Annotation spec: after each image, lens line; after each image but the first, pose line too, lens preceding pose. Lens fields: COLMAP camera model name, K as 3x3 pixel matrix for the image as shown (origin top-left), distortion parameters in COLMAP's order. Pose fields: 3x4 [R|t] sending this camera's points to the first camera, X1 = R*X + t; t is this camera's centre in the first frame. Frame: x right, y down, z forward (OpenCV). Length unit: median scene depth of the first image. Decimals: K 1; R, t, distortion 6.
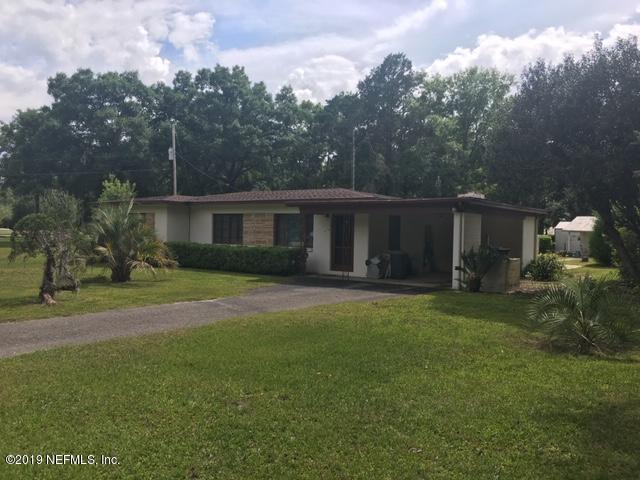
lens RADIAL K [[547.4, 0, 320.0], [0, 547.4, 240.2], [0, 0, 1]] dist [-0.000537, -0.001867]
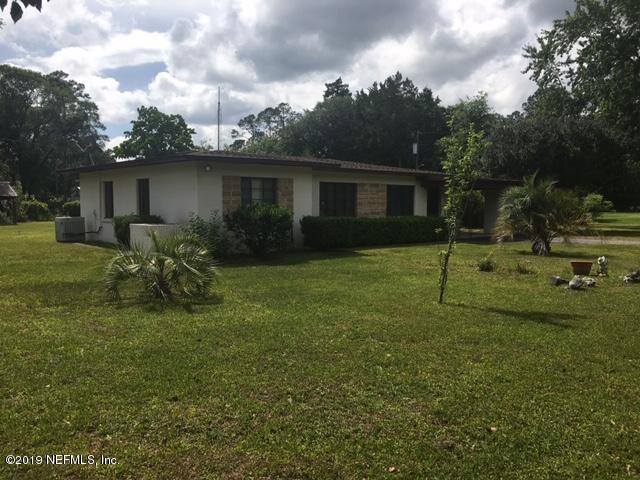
lens RADIAL K [[547.4, 0, 320.0], [0, 547.4, 240.1], [0, 0, 1]] dist [-0.000537, -0.001867]
pose [[0.024871, -0.086289, 0.995960, -1.085478], [0.025492, 0.995999, 0.085656, -0.034657], [-0.999366, 0.023258, 0.026971, 1.060350]]
